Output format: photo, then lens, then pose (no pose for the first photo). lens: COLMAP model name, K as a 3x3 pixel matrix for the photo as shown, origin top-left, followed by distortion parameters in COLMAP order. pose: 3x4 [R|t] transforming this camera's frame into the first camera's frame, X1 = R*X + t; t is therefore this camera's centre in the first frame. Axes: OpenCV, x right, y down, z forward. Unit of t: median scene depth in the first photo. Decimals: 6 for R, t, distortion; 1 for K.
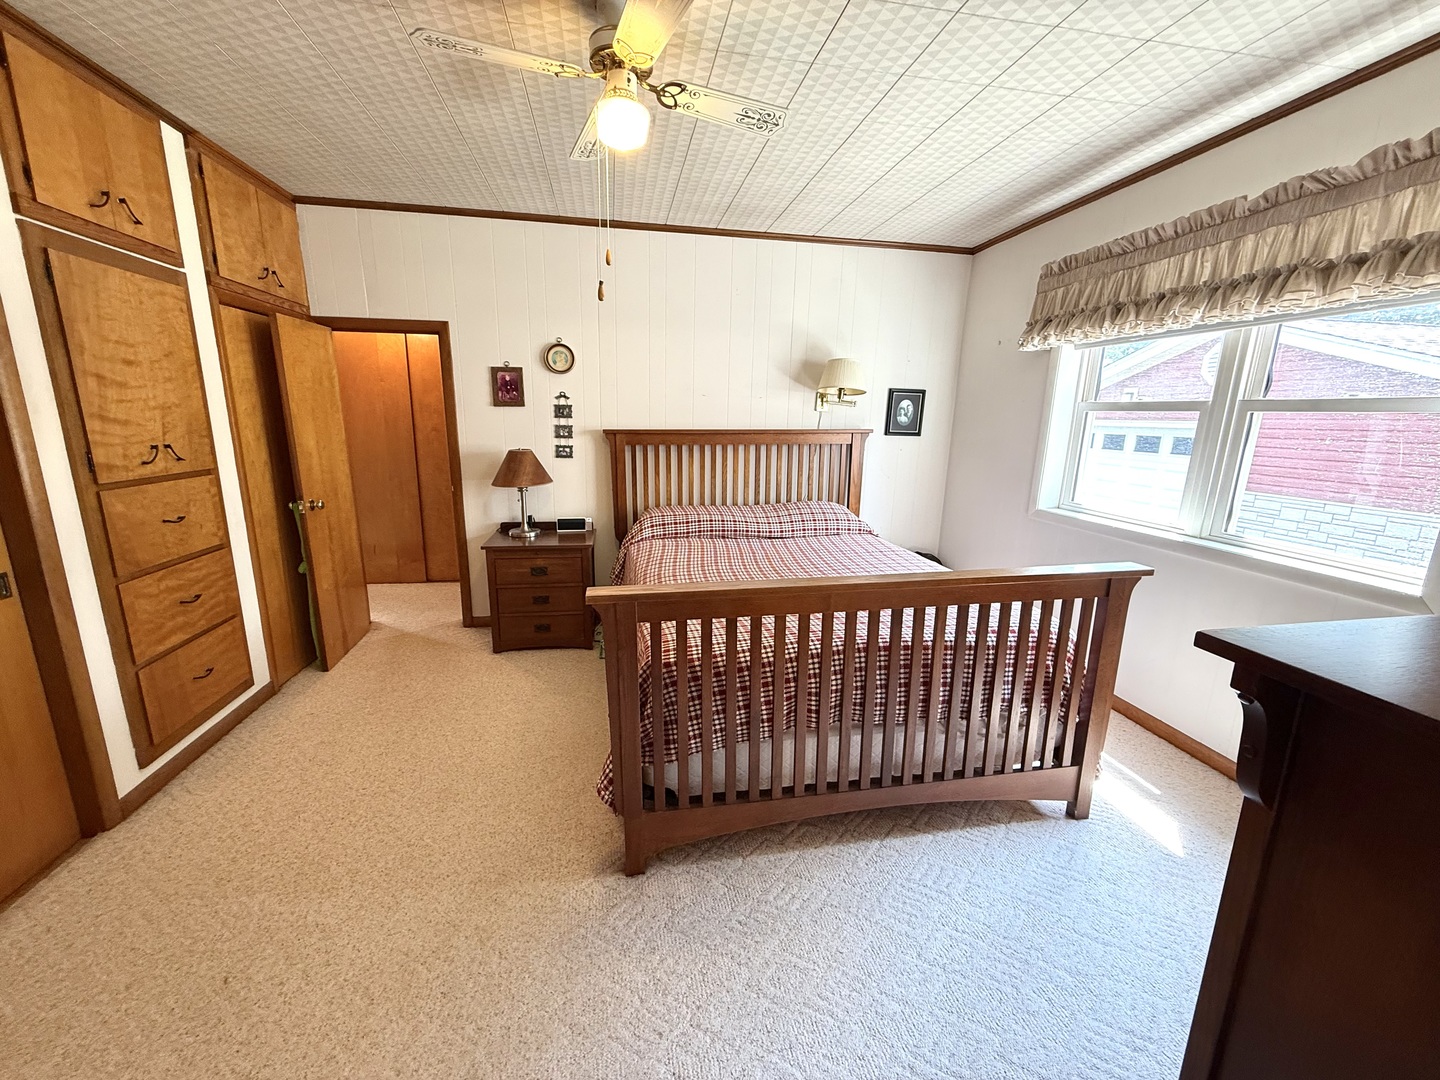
lens RADIAL K [[574.2, 0, 712.2], [0, 574.2, 539.2], [0, 0, 1]] dist [0.000942, -0.000006]
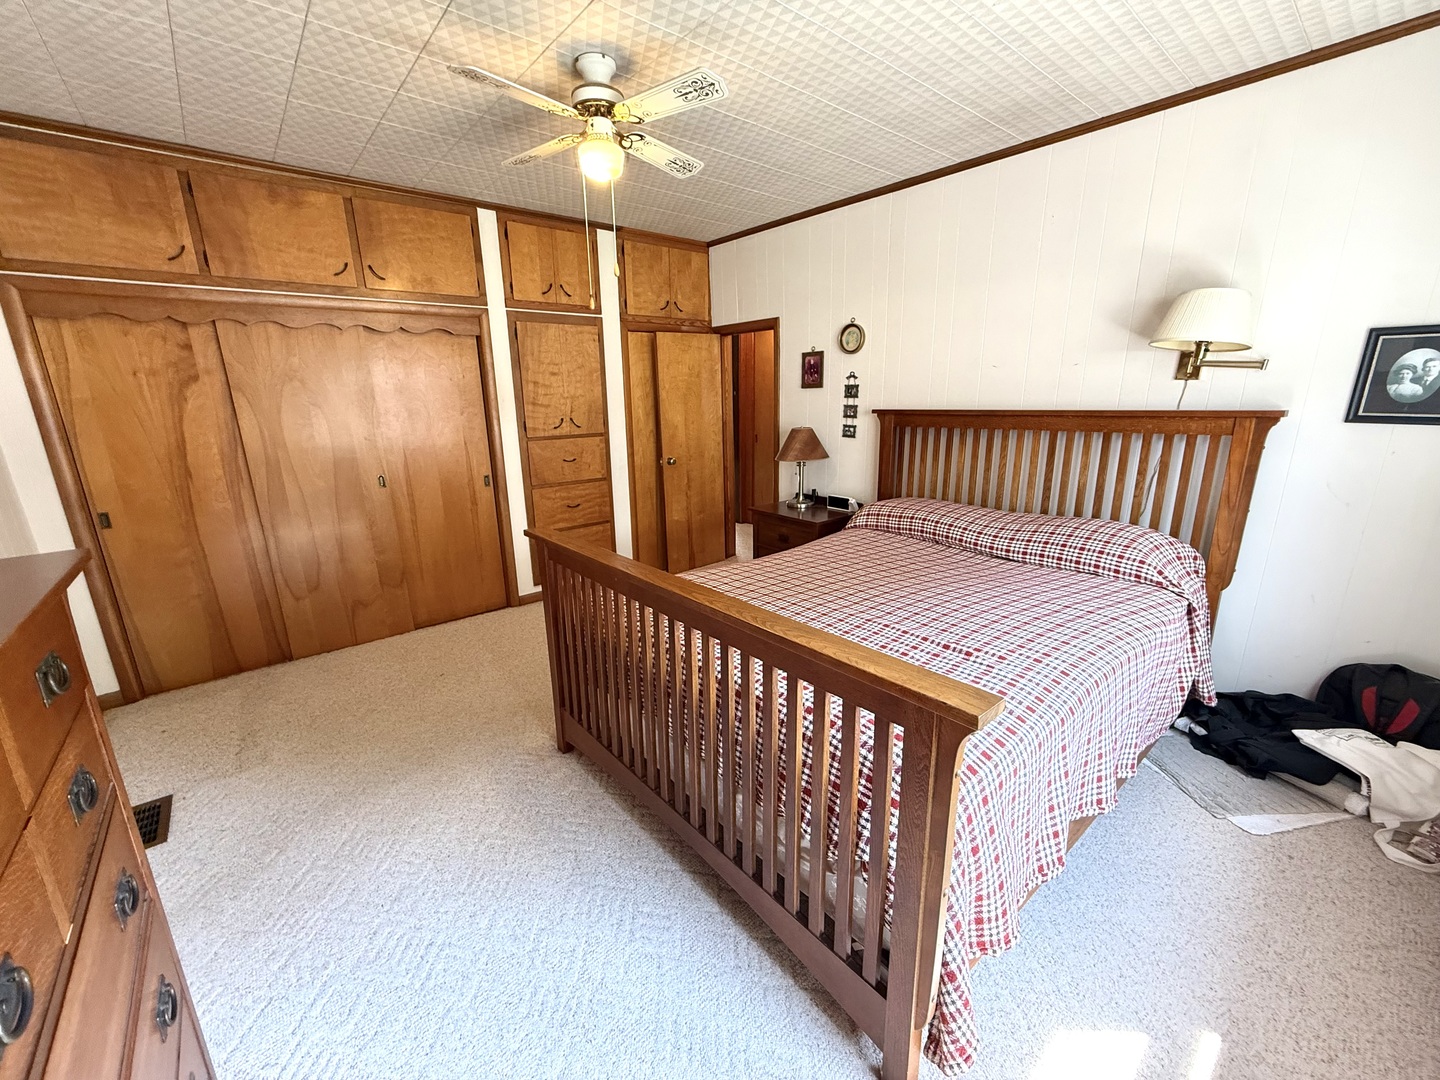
lens RADIAL K [[574.2, 0, 712.2], [0, 574.2, 539.2], [0, 0, 1]] dist [0.000942, -0.000006]
pose [[0.496575, 0.194042, -0.846027, 0.547341], [-0.161428, 0.978333, 0.129638, -0.061372], [0.852851, 0.072197, 0.517139, 0.296961]]
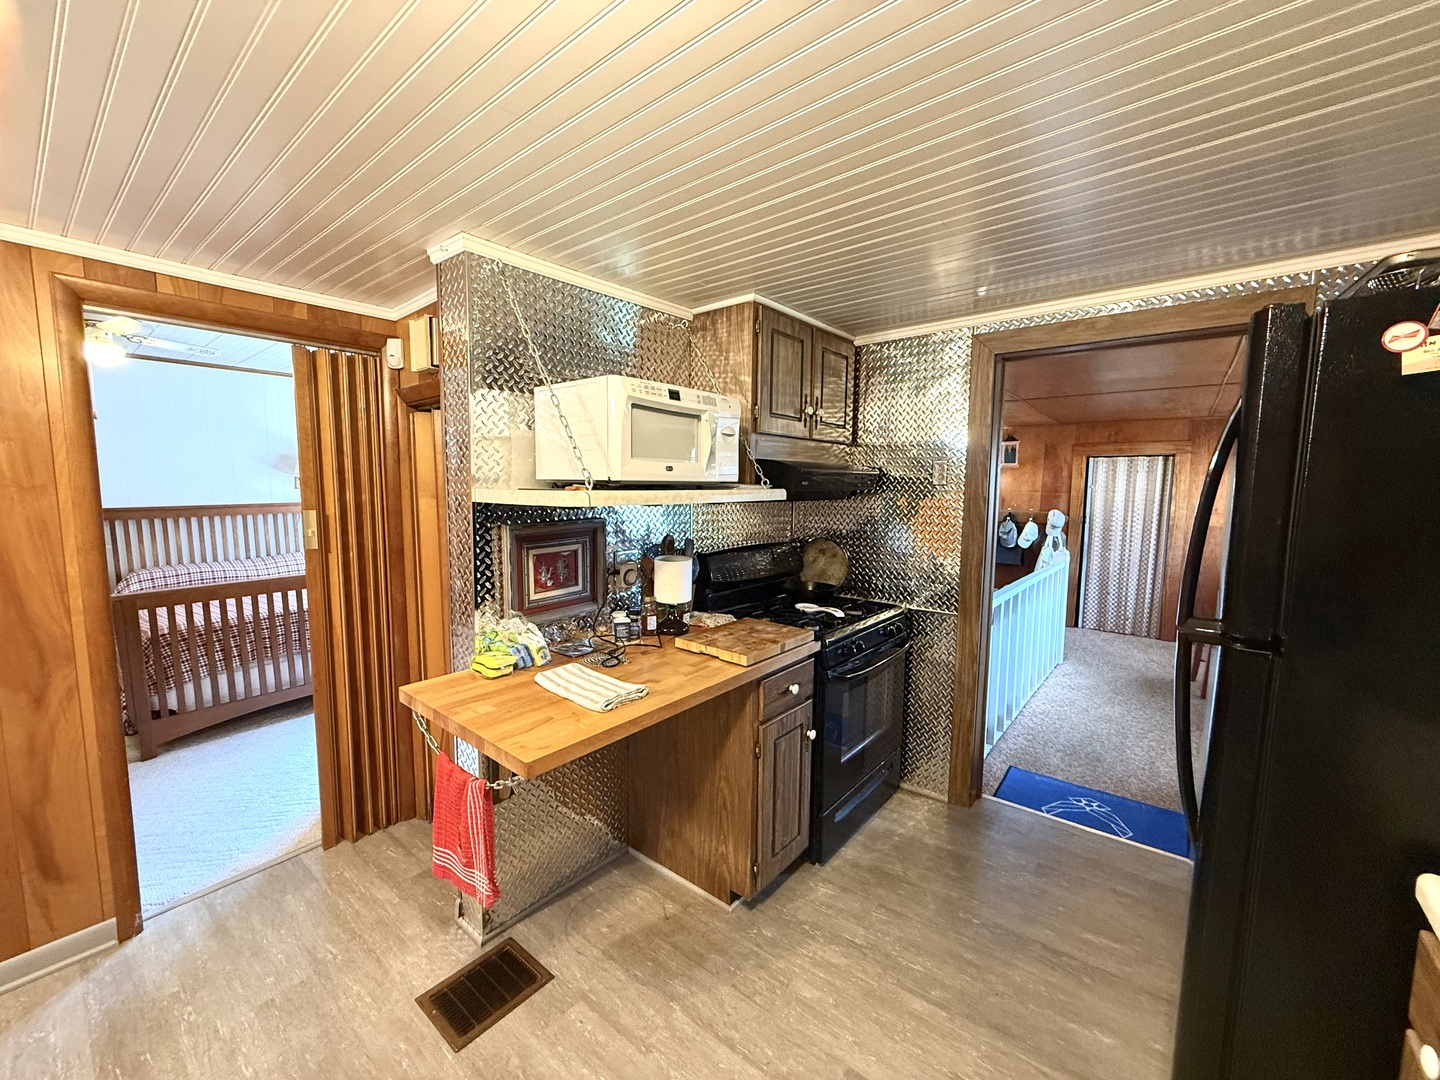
lens RADIAL K [[568.9, 0, 714.1], [0, 568.9, 541.6], [0, 0, 1]] dist [0.003116, 0.000162]
pose [[0.761158, -0.077199, 0.643956, 0.056895], [0.143464, 0.988336, -0.051091, 0.136734], [-0.632501, 0.131273, 0.763355, -0.788226]]
